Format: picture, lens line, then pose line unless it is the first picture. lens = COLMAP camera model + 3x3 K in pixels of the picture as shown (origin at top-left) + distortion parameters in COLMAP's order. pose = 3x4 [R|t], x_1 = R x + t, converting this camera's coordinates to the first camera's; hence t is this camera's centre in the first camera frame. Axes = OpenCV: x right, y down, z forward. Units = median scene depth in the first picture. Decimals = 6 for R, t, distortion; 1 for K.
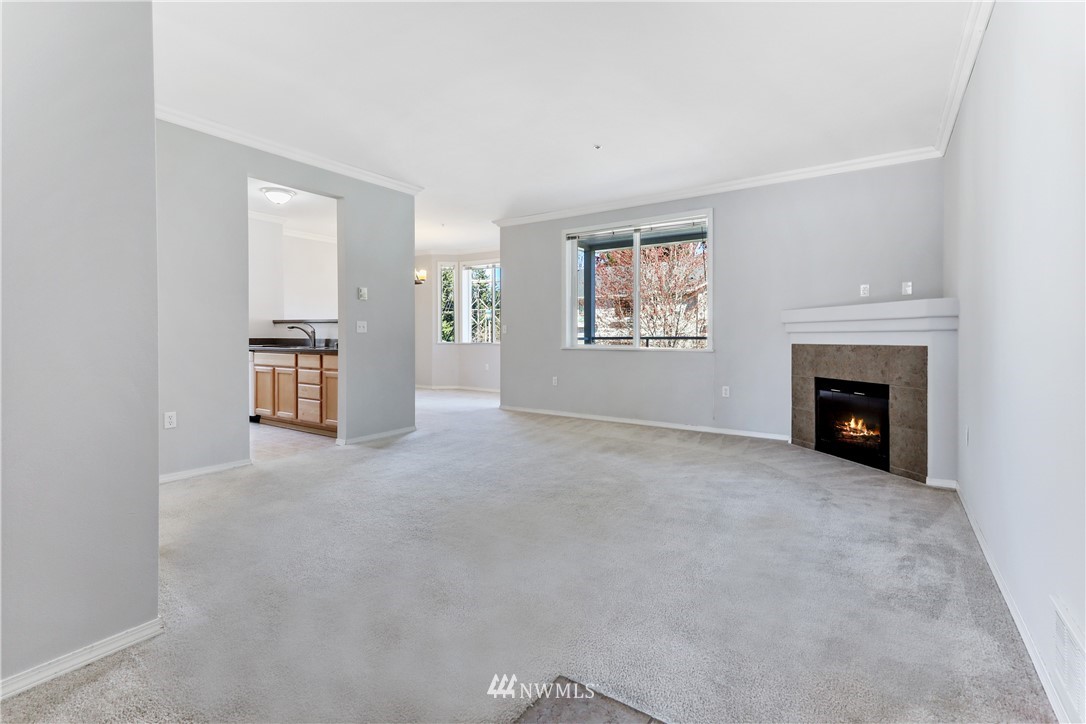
lens RADIAL K [[475.1, 0, 541.4], [0, 475.1, 334.8], [0, 0, 1]] dist [0.001474, 0.000102]
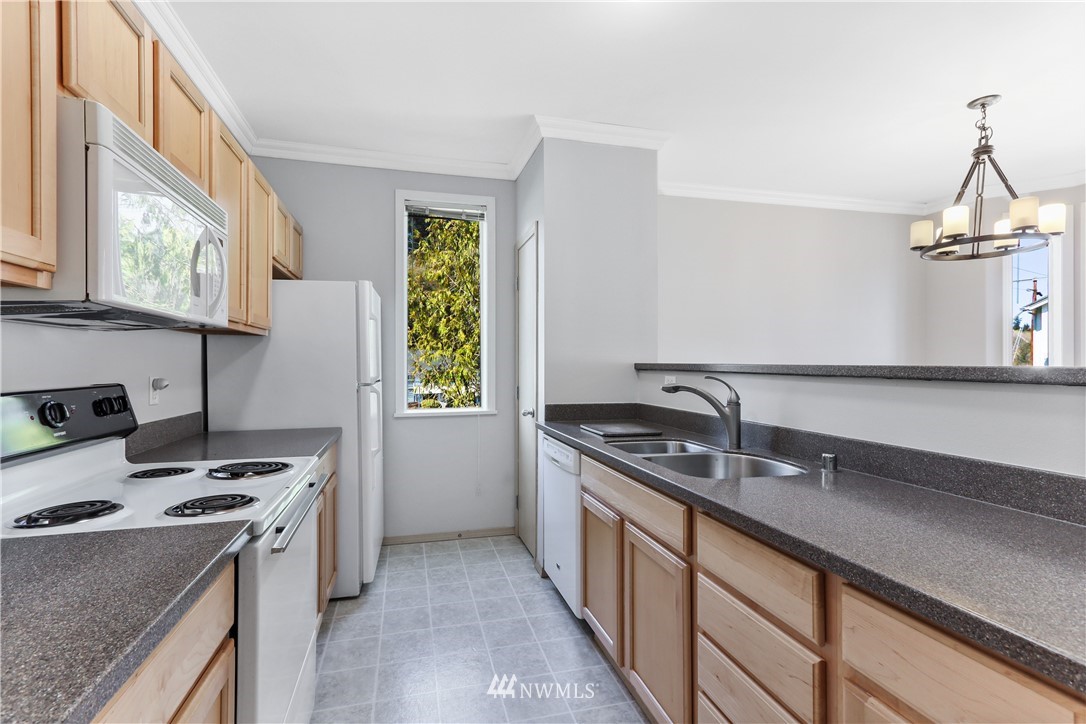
lens RADIAL K [[511.9, 0, 543.0], [0, 511.9, 362.0], [0, 0, 1]] dist [0.001114, 0.000253]
pose [[0.741544, -0.004031, -0.670893, -0.324439], [-0.002721, 0.999956, -0.009016, -0.028870], [0.670899, 0.008511, 0.741500, 0.619049]]
